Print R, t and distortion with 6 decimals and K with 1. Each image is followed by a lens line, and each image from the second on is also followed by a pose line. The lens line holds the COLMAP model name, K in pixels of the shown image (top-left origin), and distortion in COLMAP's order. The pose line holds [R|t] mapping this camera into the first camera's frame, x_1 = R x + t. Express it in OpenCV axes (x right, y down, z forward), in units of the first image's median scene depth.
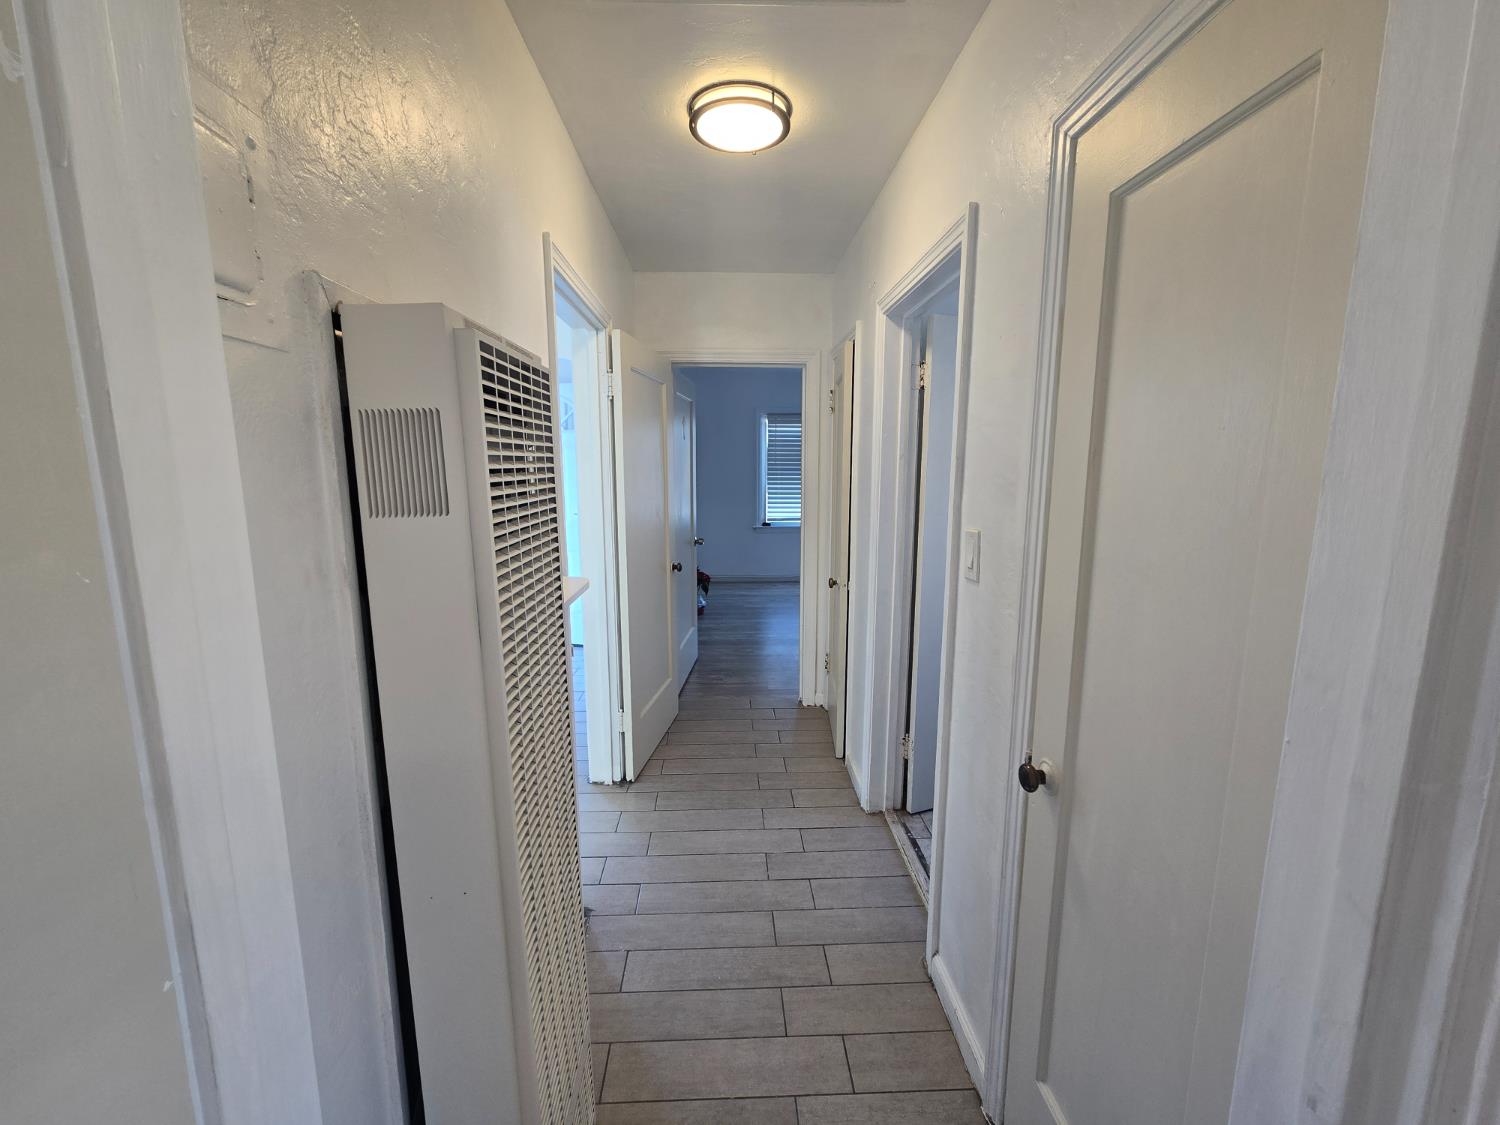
lens RADIAL K [[615.3, 0, 749.1], [0, 615.3, 551.2], [0, 0, 1]] dist [-0.001603, 0.001413]
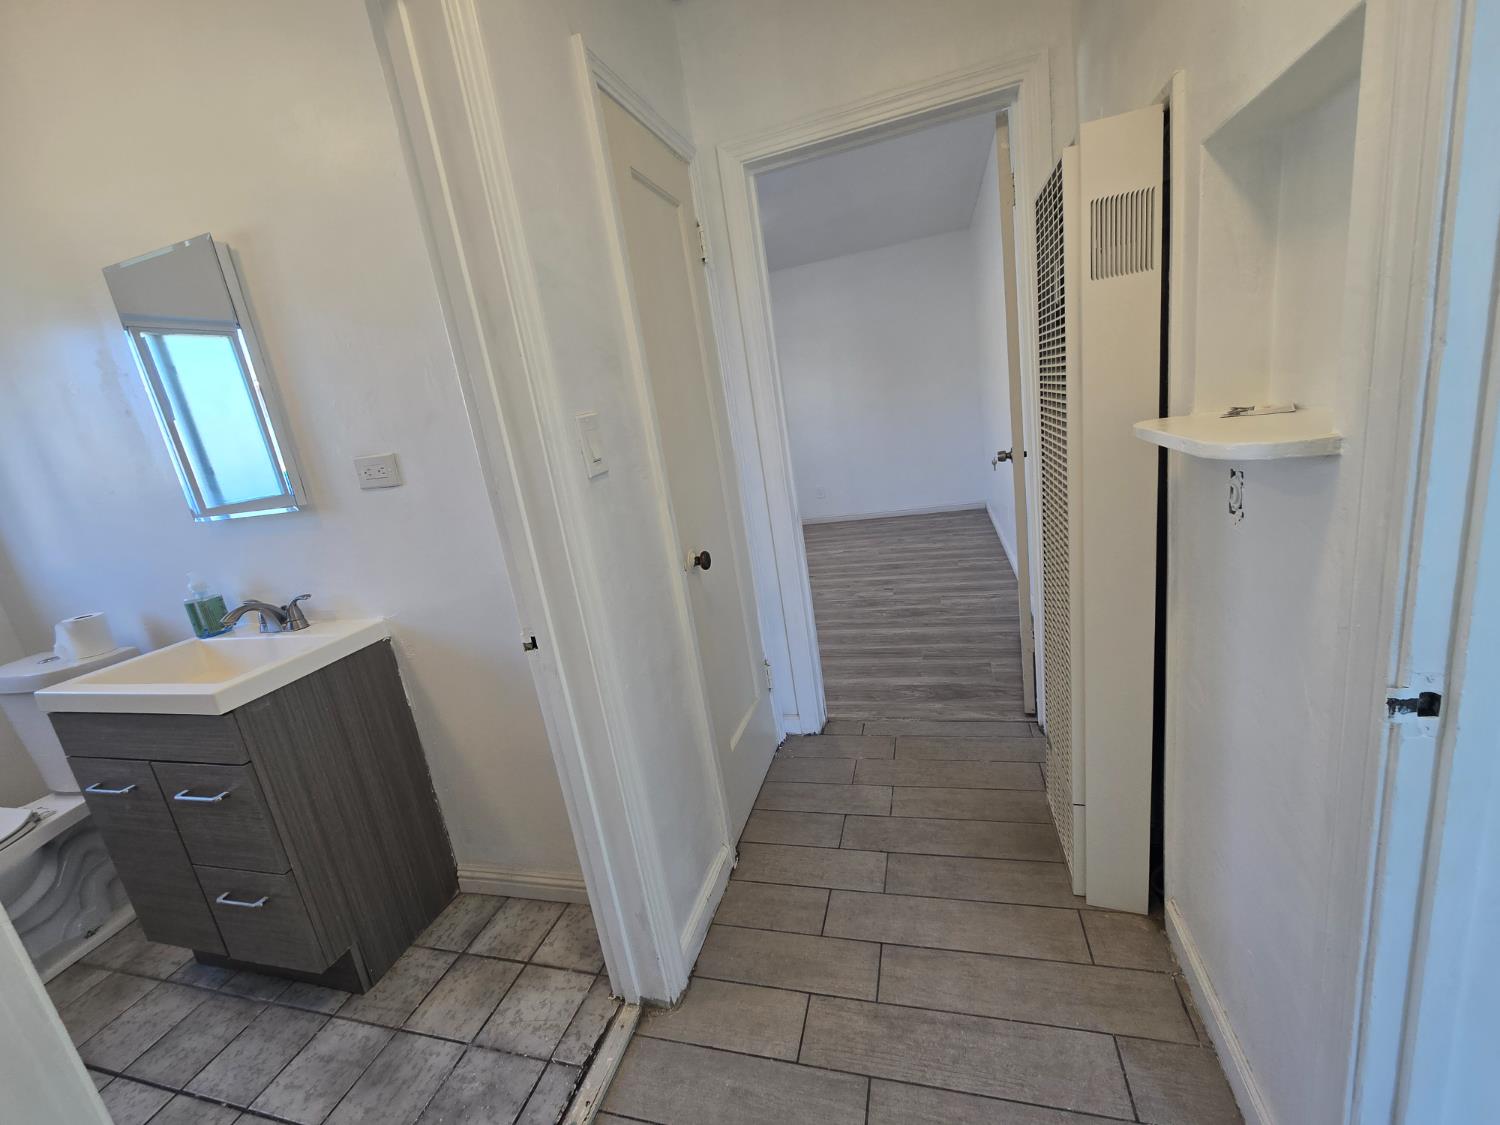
lens RADIAL K [[615.3, 0, 751.1], [0, 615.3, 564.3], [0, 0, 1]] dist [-0.001603, 0.001413]
pose [[-0.937218, 0.070423, 0.341559, -0.104230], [0.210453, 0.895175, 0.392900, -0.107999], [-0.278086, 0.440115, -0.853796, 1.510581]]
